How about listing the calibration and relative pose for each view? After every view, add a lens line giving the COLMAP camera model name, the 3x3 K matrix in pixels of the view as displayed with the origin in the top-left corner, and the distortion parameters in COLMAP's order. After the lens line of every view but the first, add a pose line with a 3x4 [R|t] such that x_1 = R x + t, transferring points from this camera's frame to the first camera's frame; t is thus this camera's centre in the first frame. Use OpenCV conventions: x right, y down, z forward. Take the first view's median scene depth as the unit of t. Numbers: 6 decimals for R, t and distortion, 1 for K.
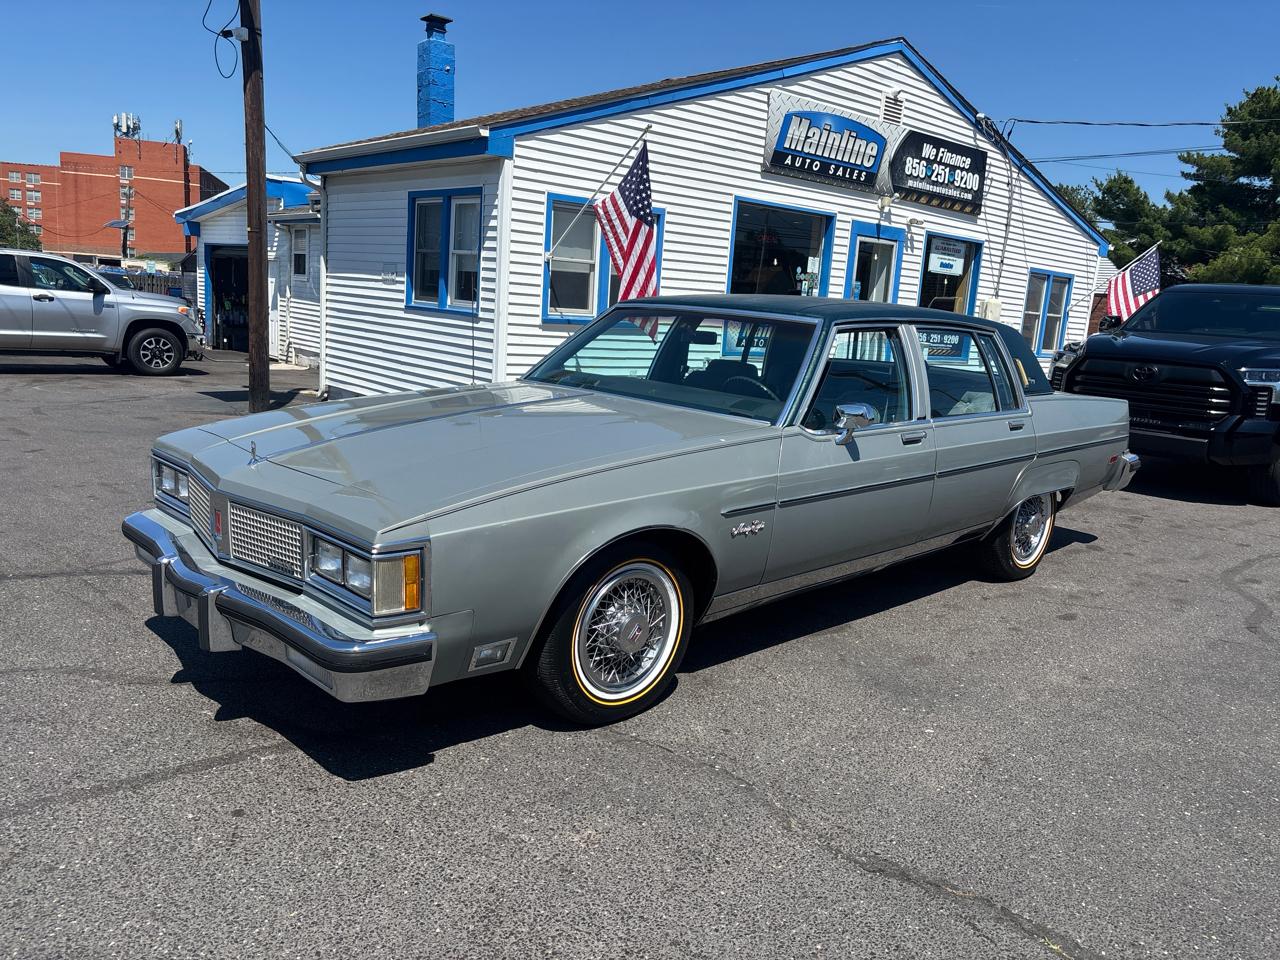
lens RADIAL K [[975.6, 0, 643.9], [0, 975.6, 477.8], [0, 0, 1]] dist [0.042611, -0.043128]
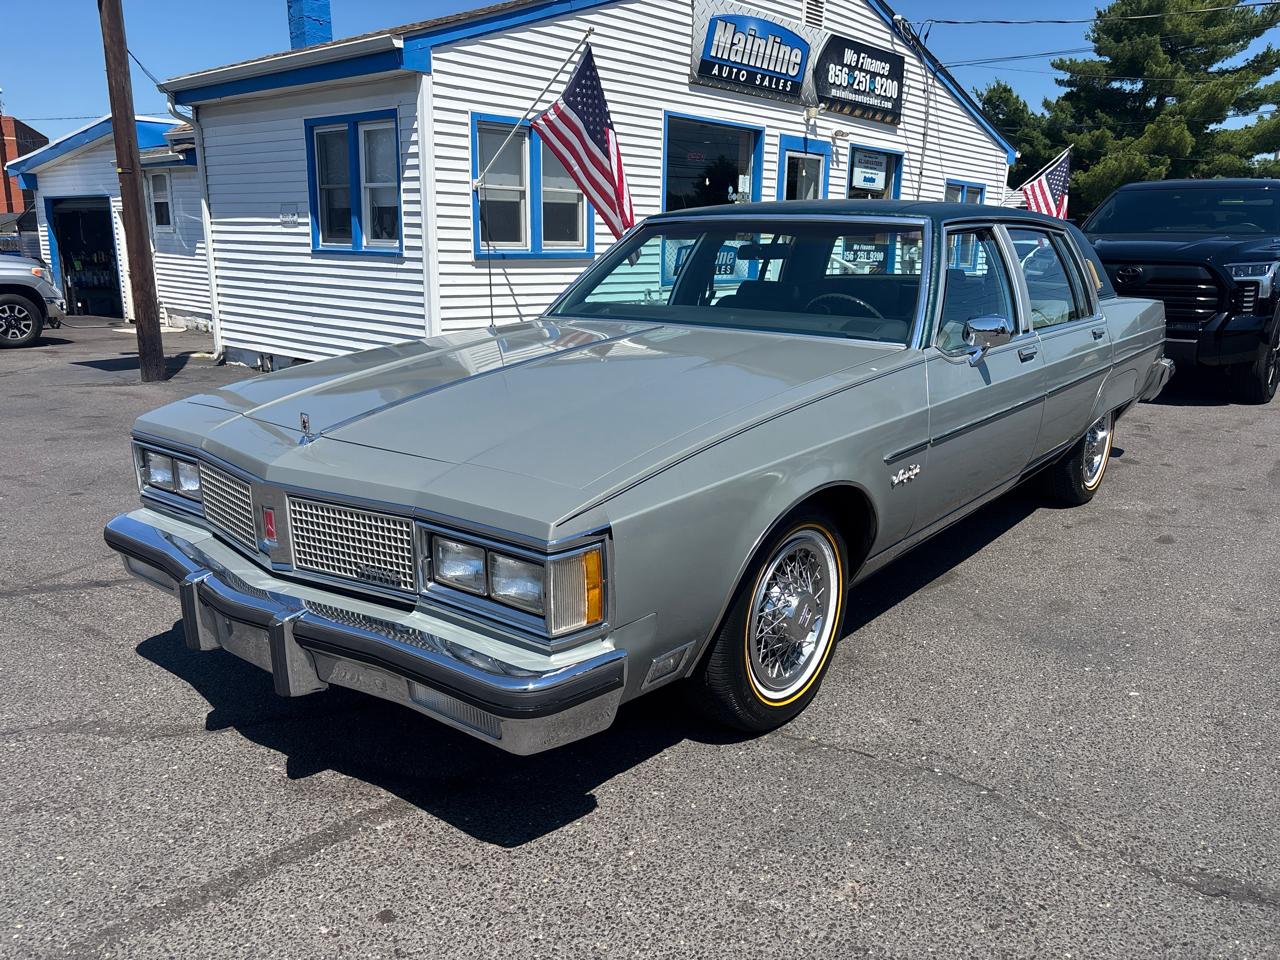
lens RADIAL K [[975.6, 0, 630.1], [0, 975.6, 487.3], [0, 0, 1]] dist [0.042611, -0.043128]
pose [[0.991300, -0.080415, 0.104199, -0.066284], [0.072908, 0.994592, 0.073962, -0.004969], [-0.109583, -0.065721, 0.991802, 0.063234]]
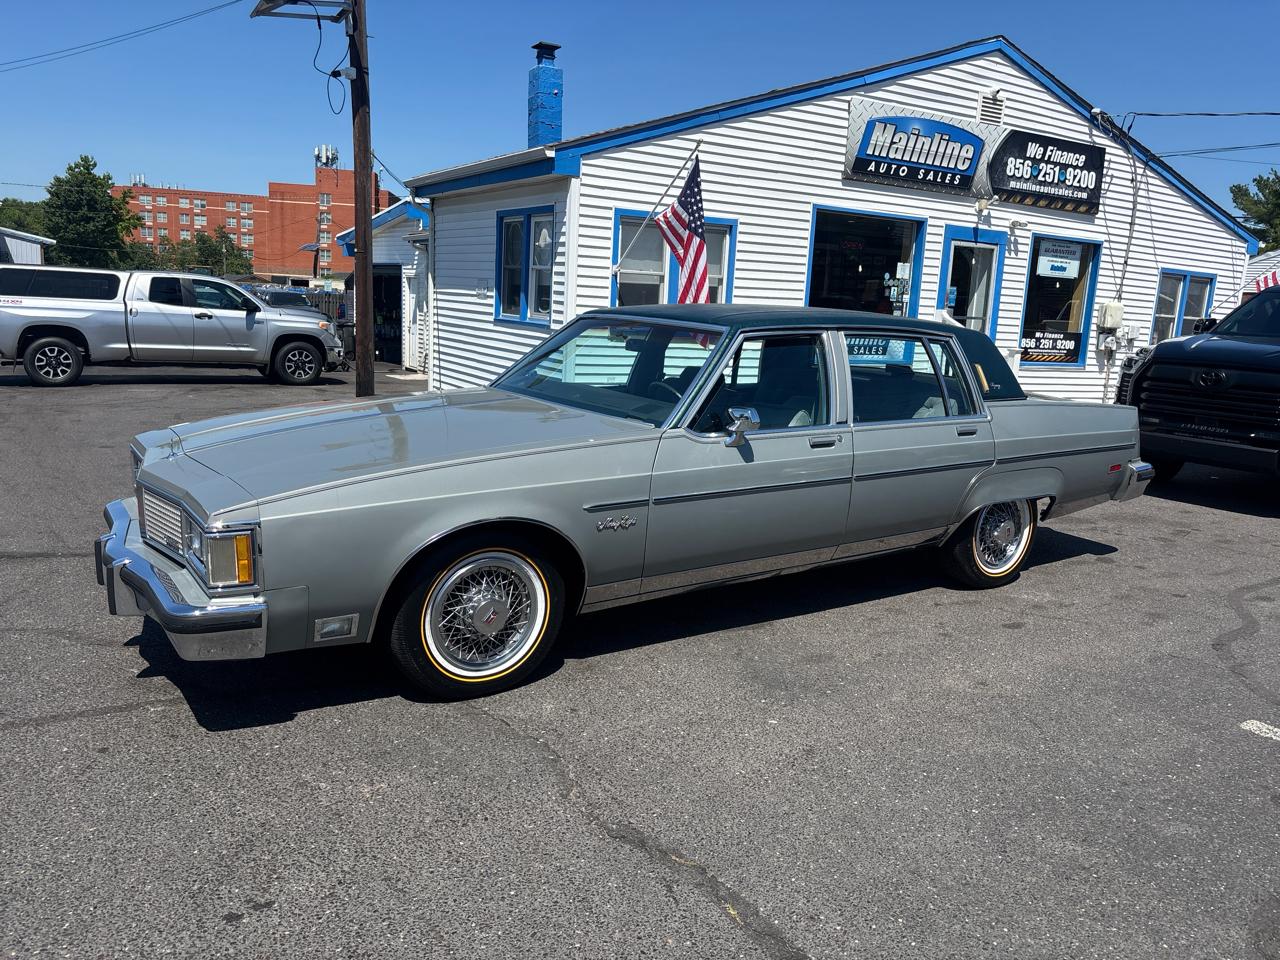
lens RADIAL K [[975.6, 0, 644.0], [0, 975.6, 473.1], [0, 0, 1]] dist [0.042611, -0.043128]
pose [[0.985322, 0.013022, -0.170208, 0.099732], [-0.015468, 0.999795, -0.013052, 0.003251], [0.170003, 0.015493, 0.985322, -0.014207]]
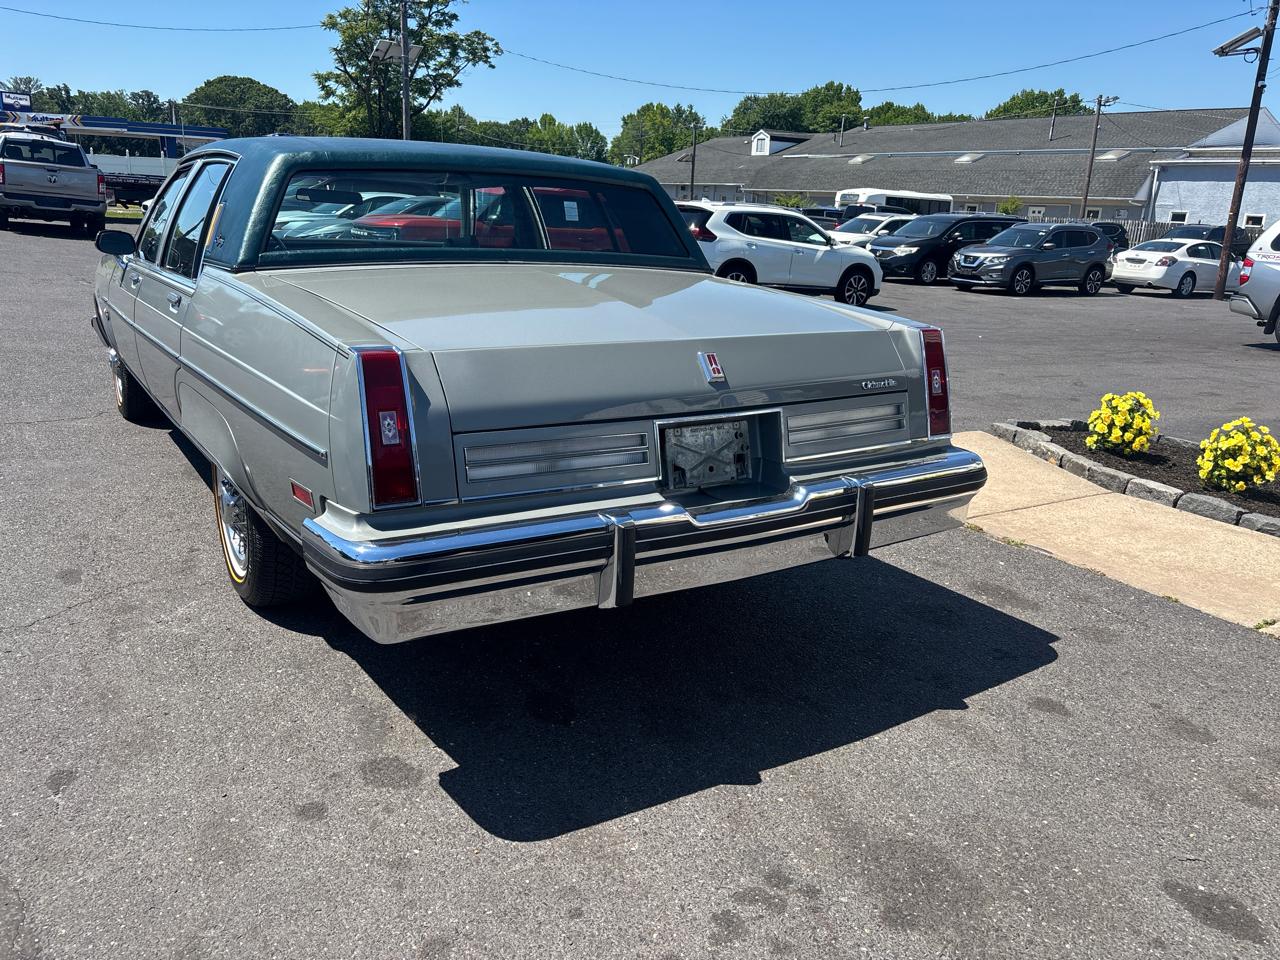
lens RADIAL K [[975.6, 0, 636.4], [0, 975.6, 474.5], [0, 0, 1]] dist [0.042611, -0.043128]
pose [[-0.193493, 0.189404, -0.962646, 0.429407], [-0.232881, 0.944279, 0.232599, -0.075299], [0.953062, 0.269189, -0.138602, 0.622955]]
